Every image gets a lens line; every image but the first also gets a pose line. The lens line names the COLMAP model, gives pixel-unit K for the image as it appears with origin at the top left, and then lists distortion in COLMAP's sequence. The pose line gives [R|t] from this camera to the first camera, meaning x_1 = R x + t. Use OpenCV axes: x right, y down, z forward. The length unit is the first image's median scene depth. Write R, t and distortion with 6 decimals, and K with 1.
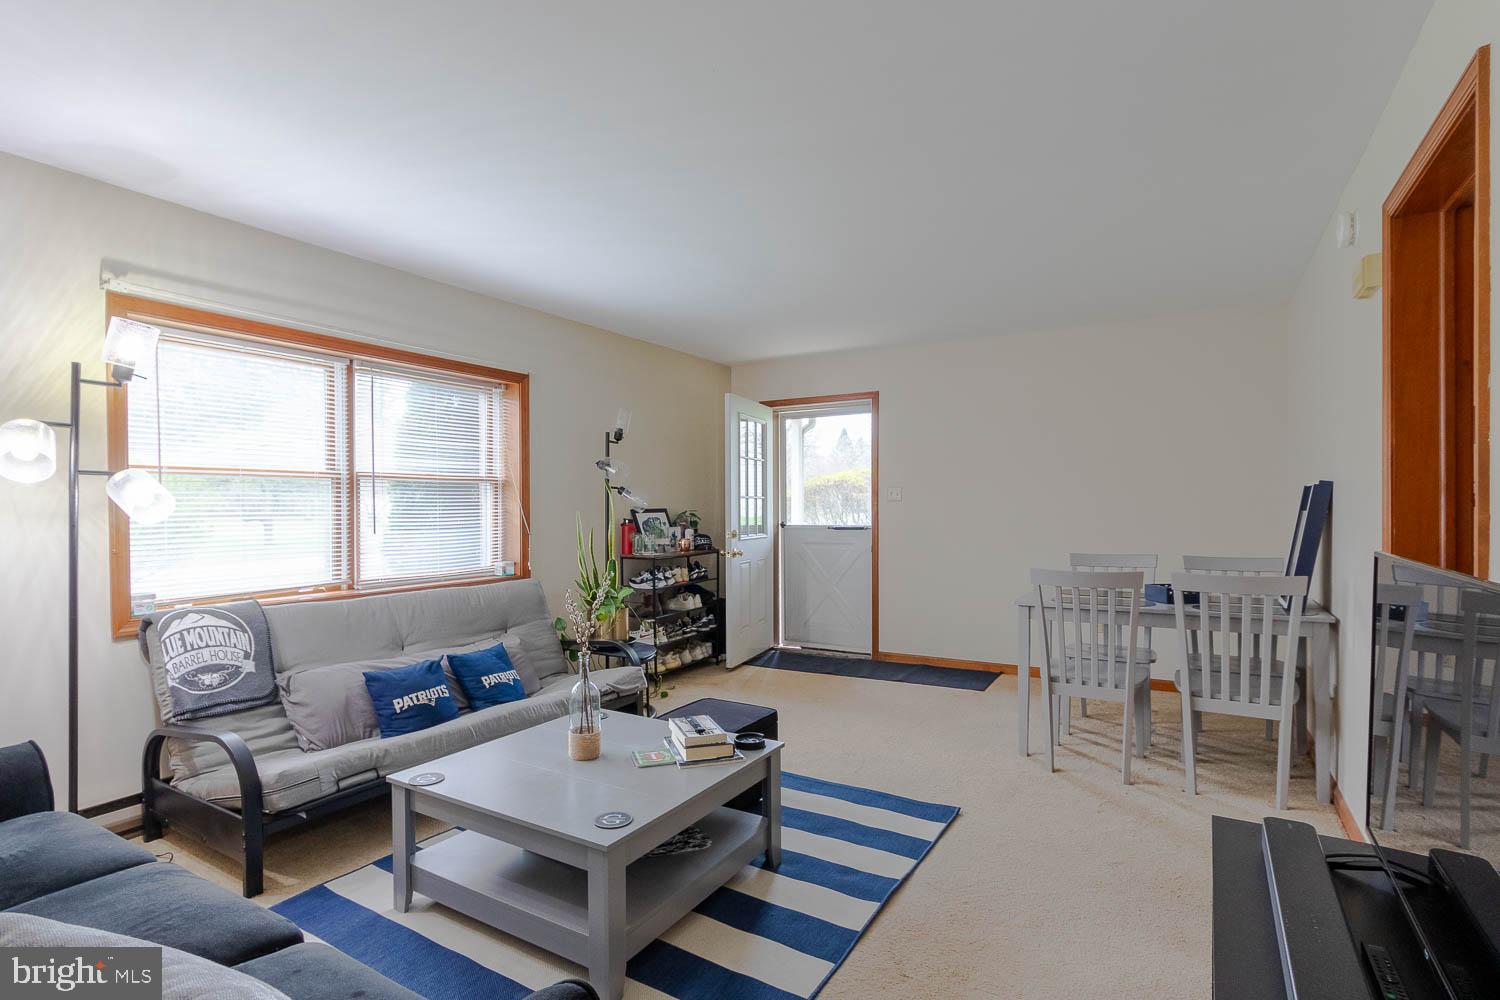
lens RADIAL K [[724.5, 0, 767.9], [0, 724.5, 506.3], [0, 0, 1]] dist [0.007029, -0.001426]
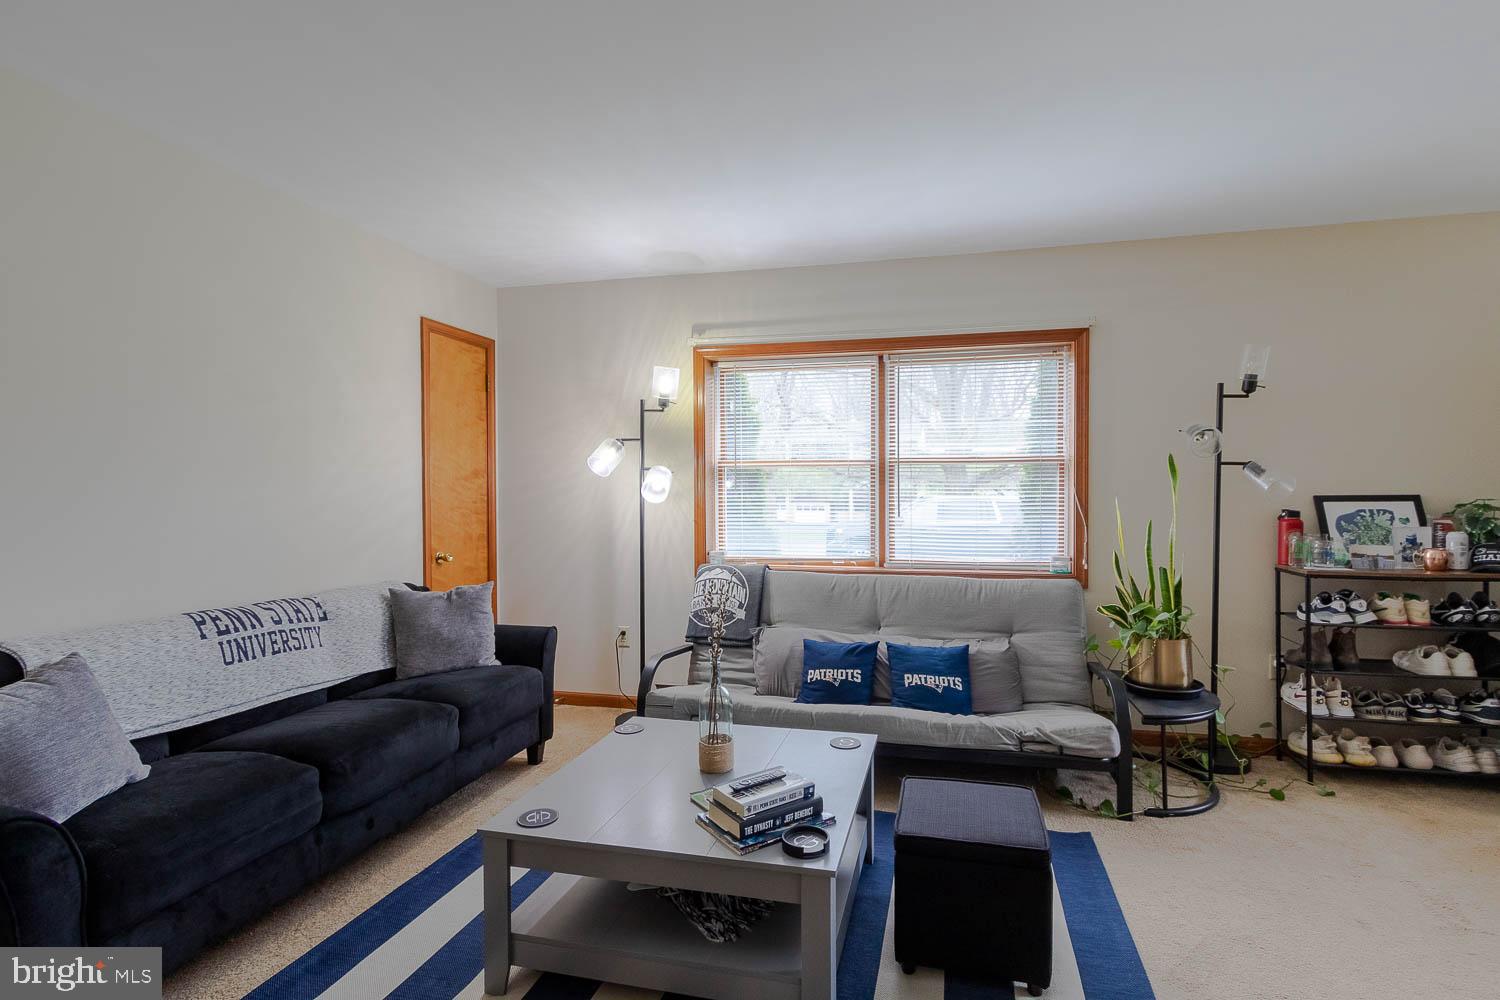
lens RADIAL K [[724.5, 0, 784.5], [0, 724.5, 494.4], [0, 0, 1]] dist [0.007029, -0.001426]
pose [[0.300211, 0.008227, -0.953837, 0.411275], [0.000079, 0.999963, 0.008649, -0.003315], [0.953873, -0.002672, 0.300199, 0.525029]]
